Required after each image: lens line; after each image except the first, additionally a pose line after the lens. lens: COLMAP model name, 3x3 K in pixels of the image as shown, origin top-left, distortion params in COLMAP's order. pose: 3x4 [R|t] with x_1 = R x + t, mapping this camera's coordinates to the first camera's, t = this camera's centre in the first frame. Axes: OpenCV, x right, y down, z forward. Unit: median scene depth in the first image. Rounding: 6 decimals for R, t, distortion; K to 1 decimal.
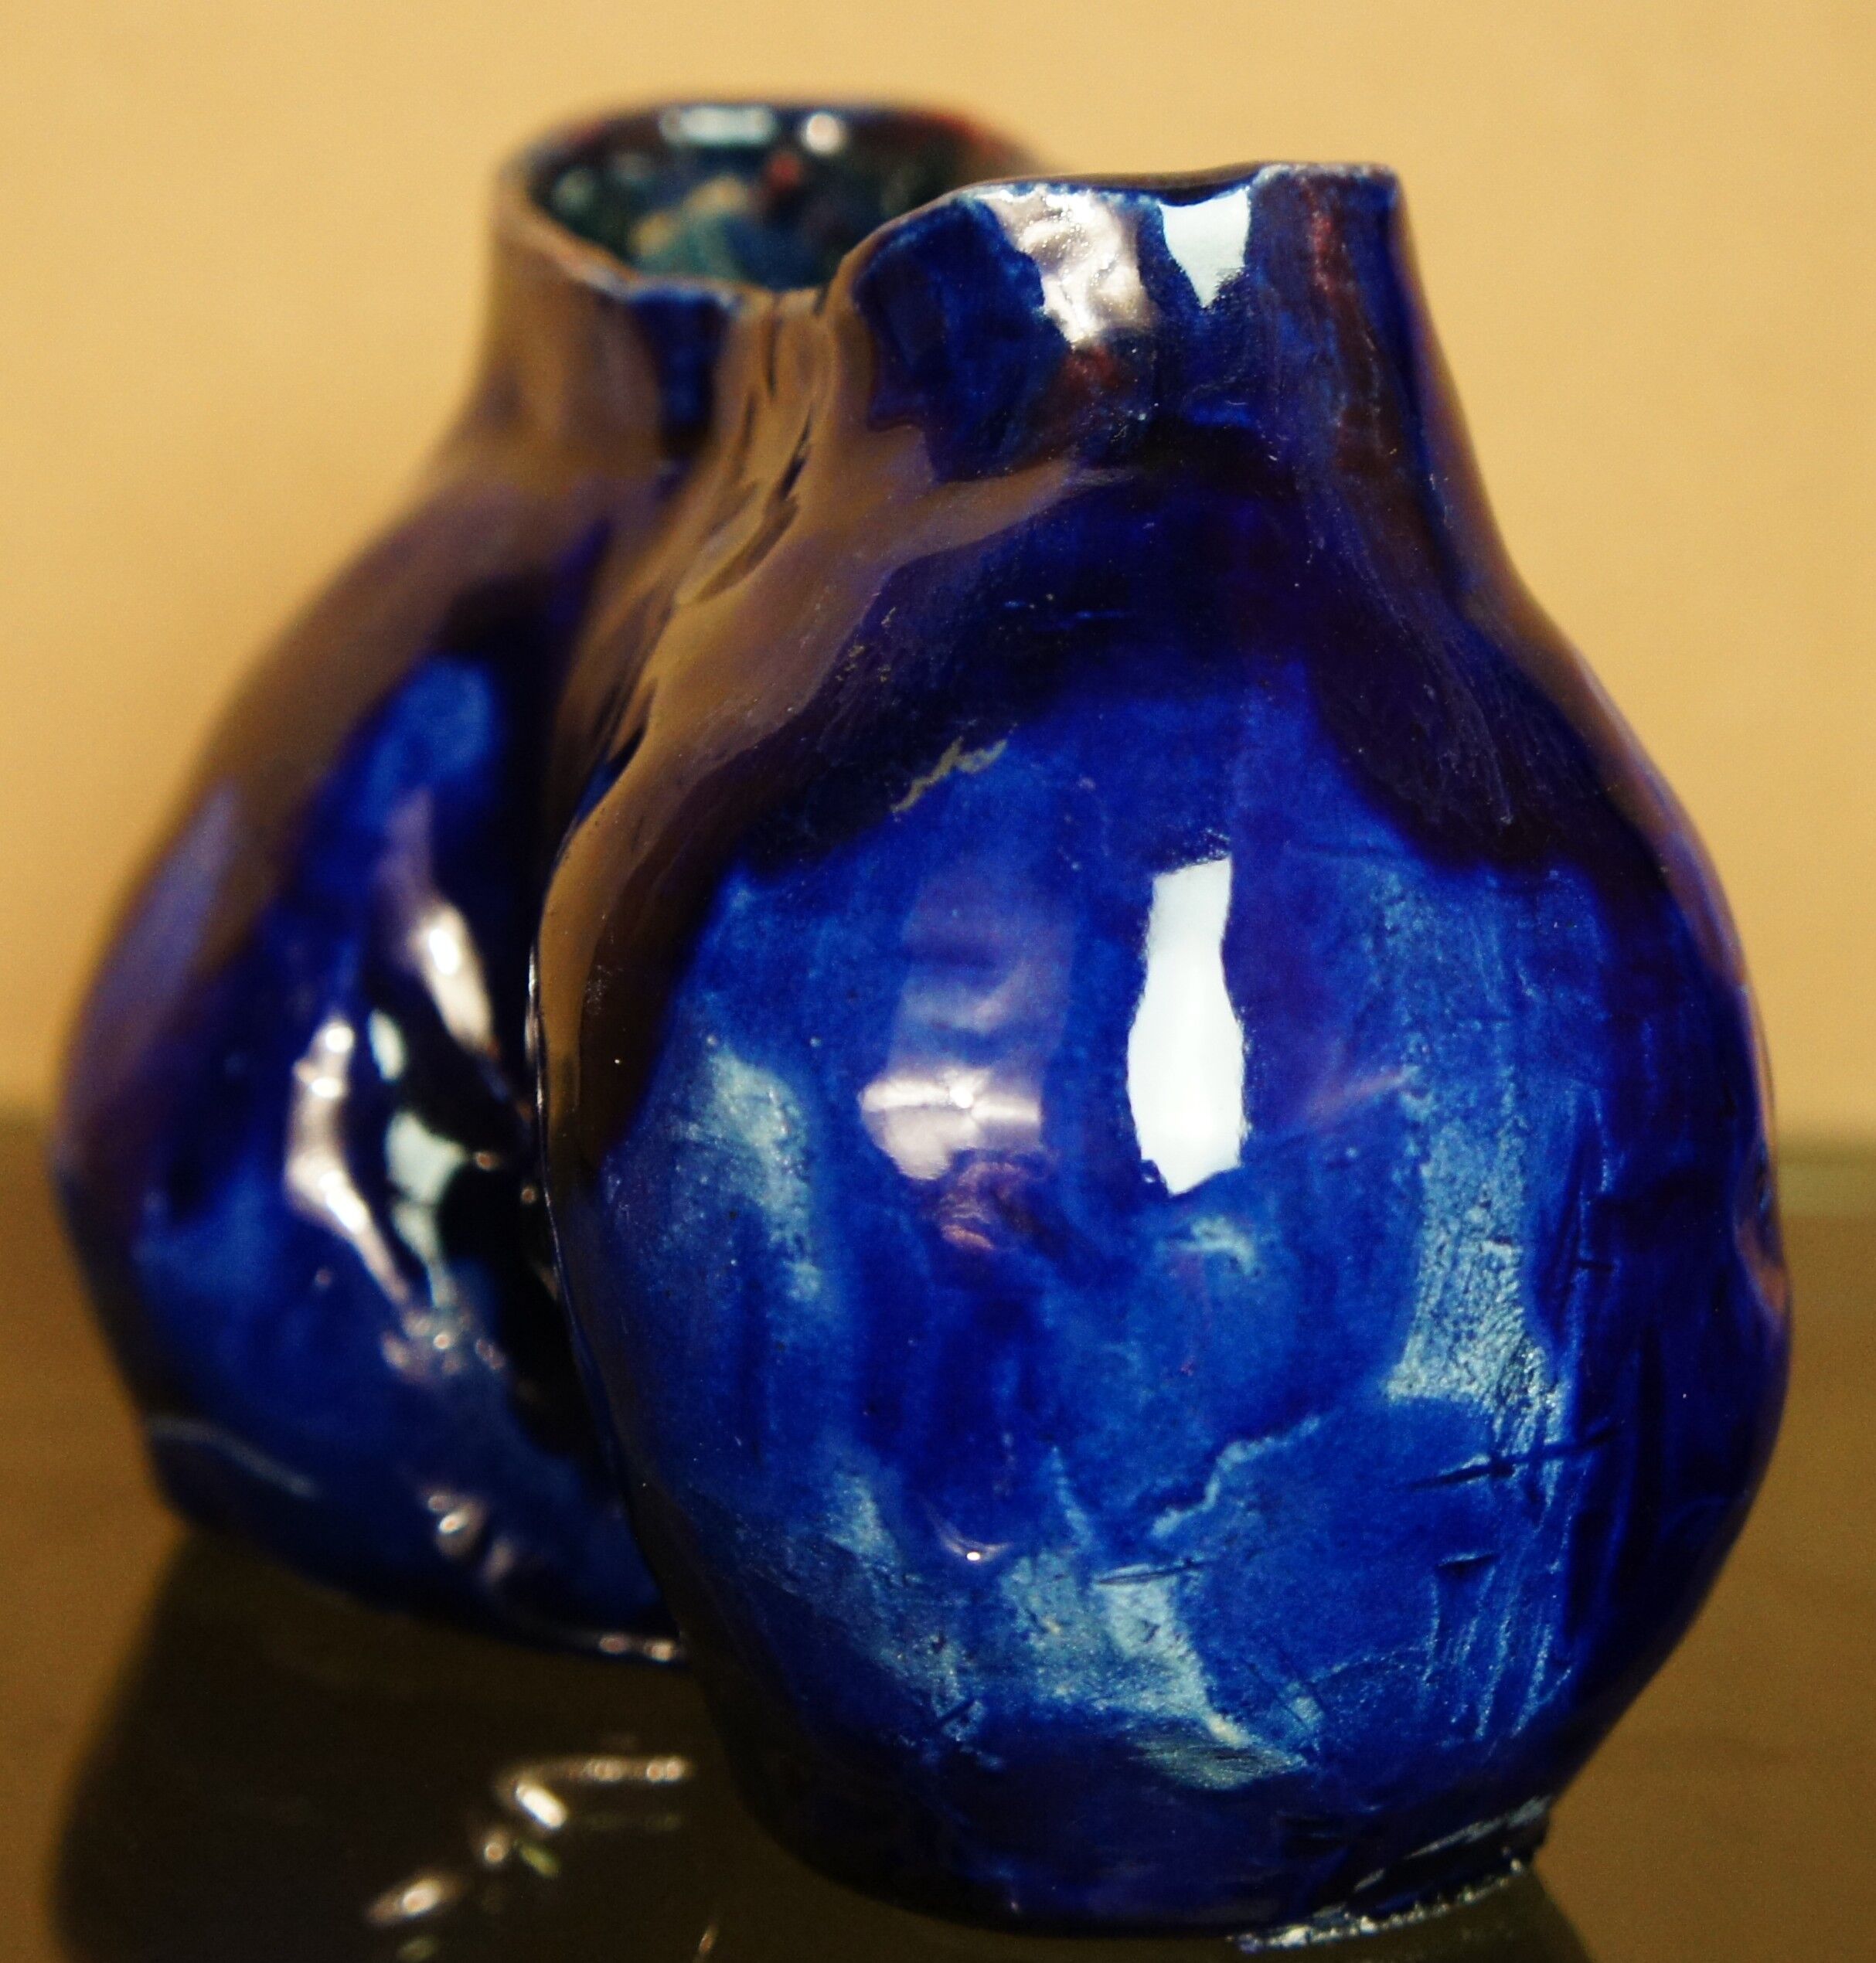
lens RADIAL K [[4538.4, 0, 1065.6], [0, 4538.4, 968.5], [0, 0, 1]] dist [-0.063978, 0.000000]
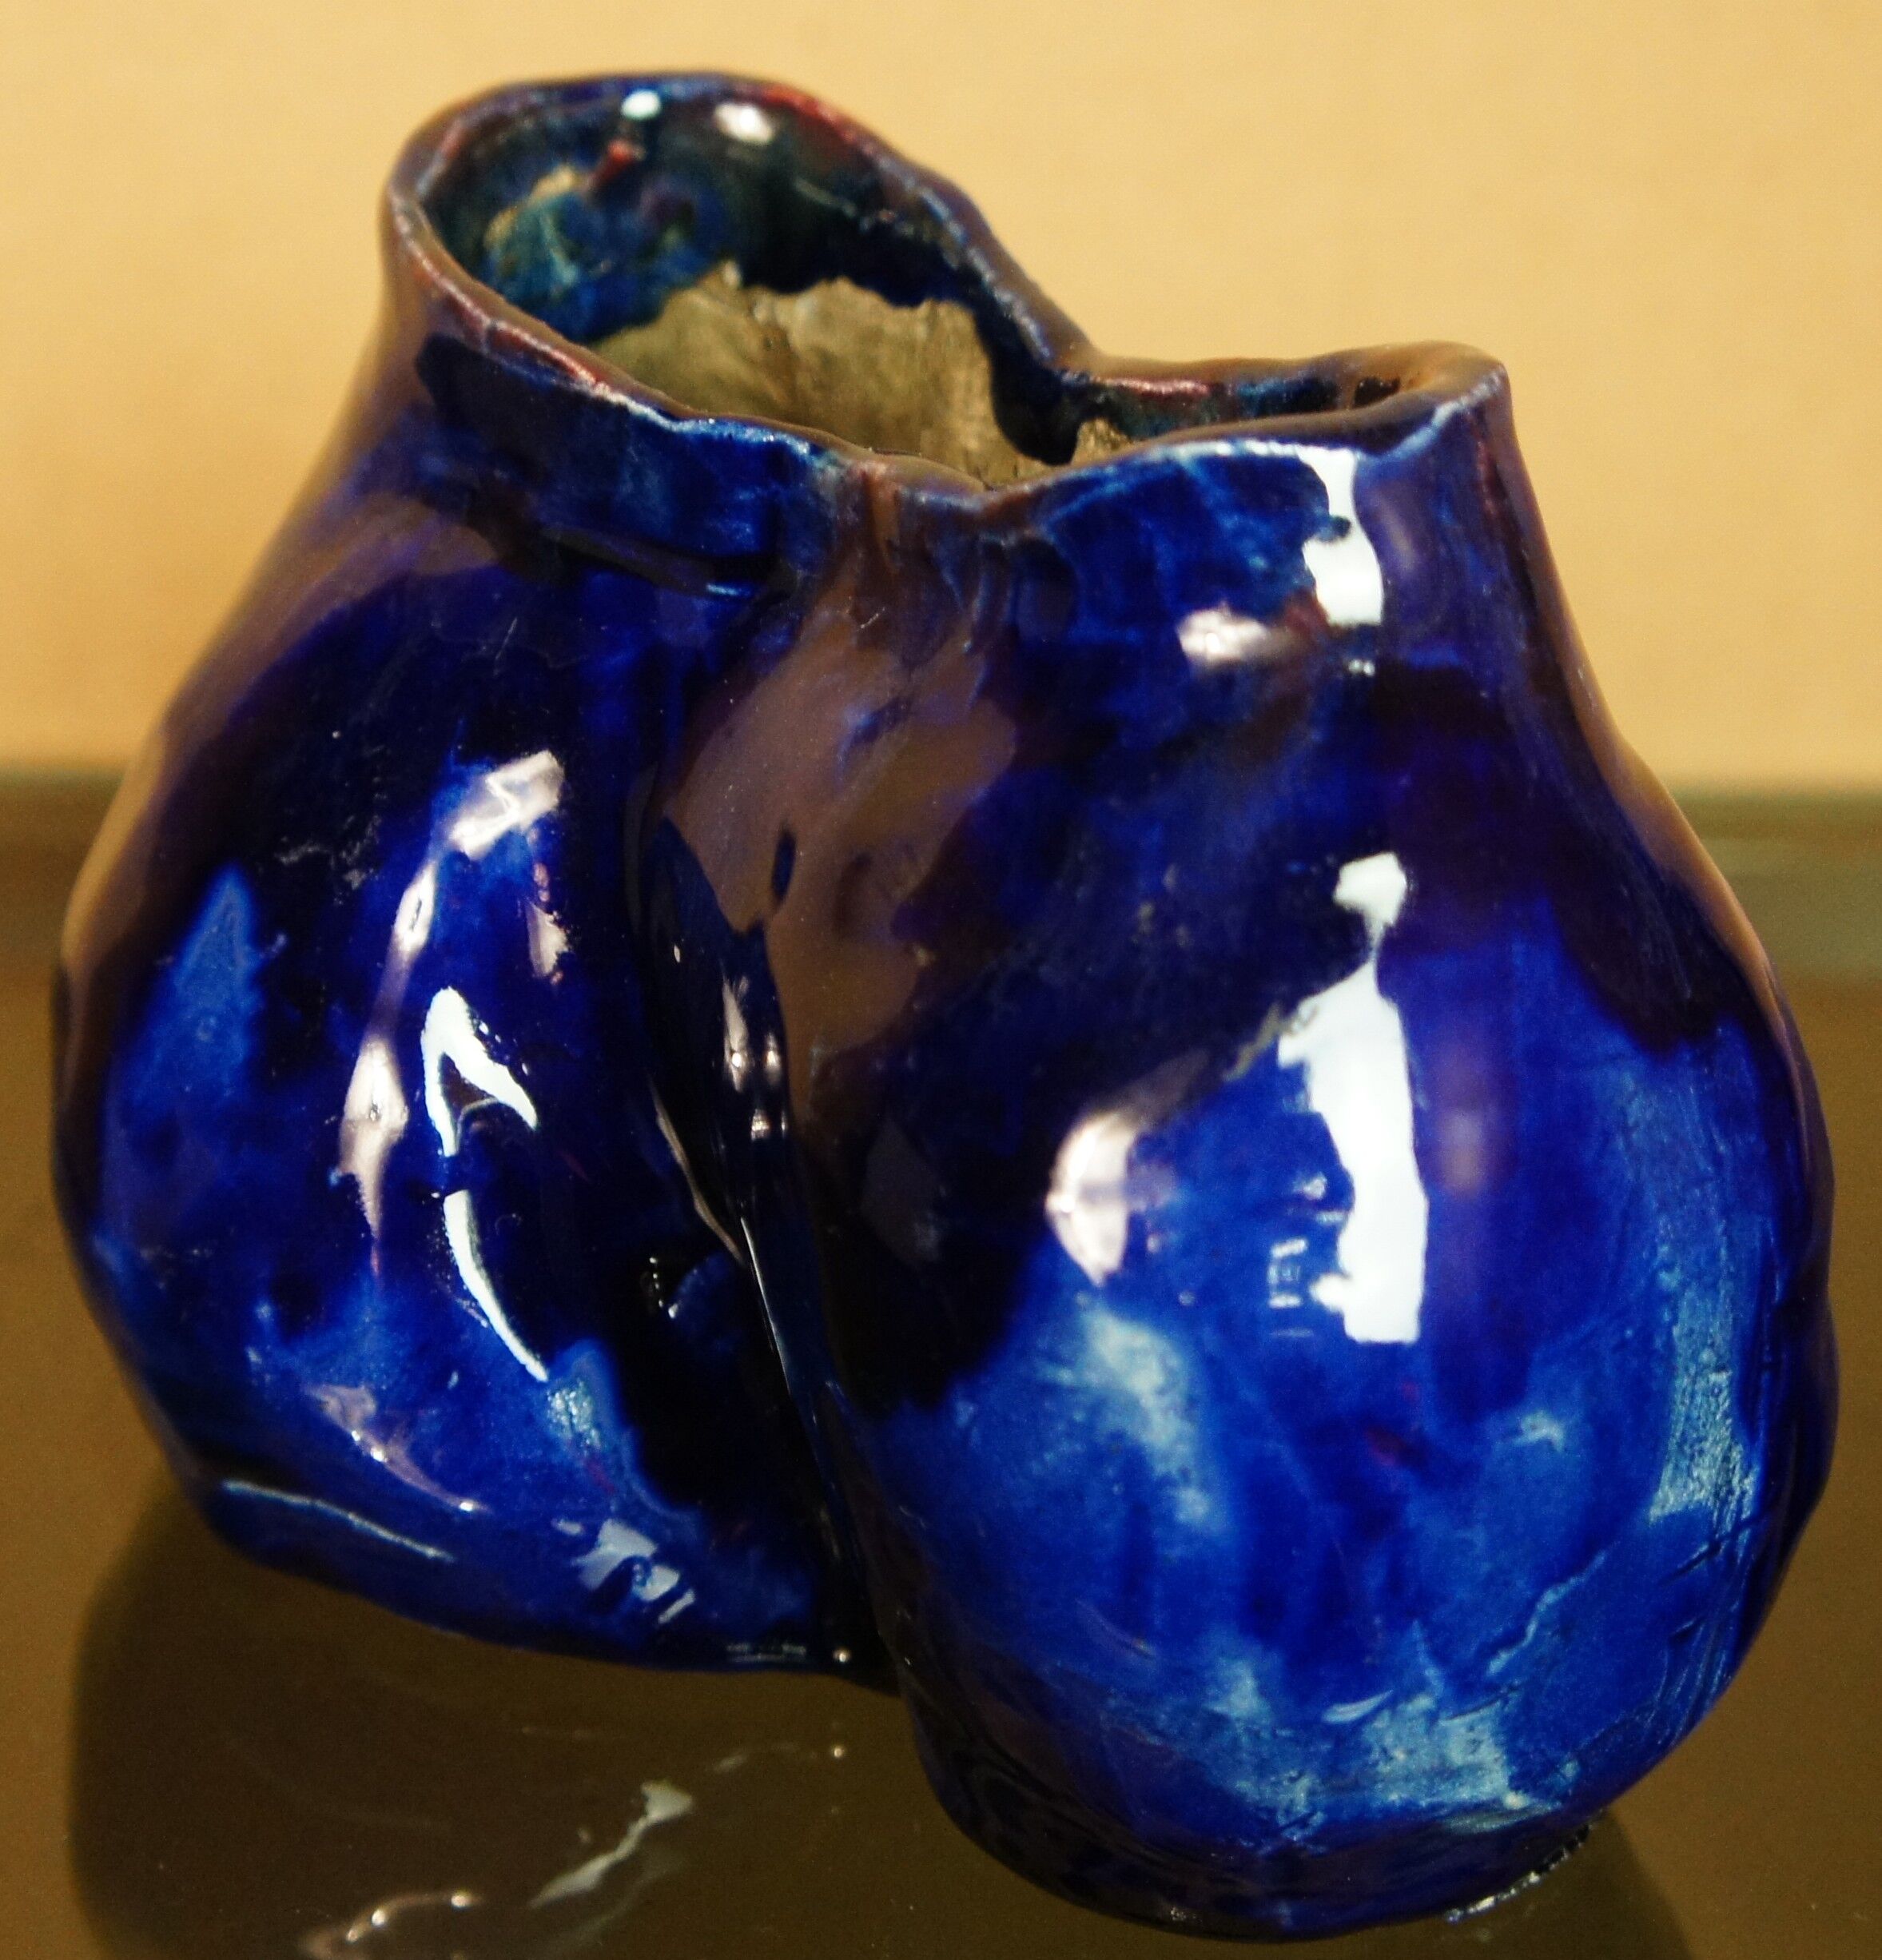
lens RADIAL K [[4530.5, 0, 948.4], [0, 4530.5, 984.6], [0, 0, 1]] dist [-0.063978, 0.000000]
pose [[0.957836, -0.108692, 0.265962, -0.396450], [0.046688, 0.972260, 0.229197, -0.315056], [-0.283496, -0.207116, 0.936340, -0.013691]]
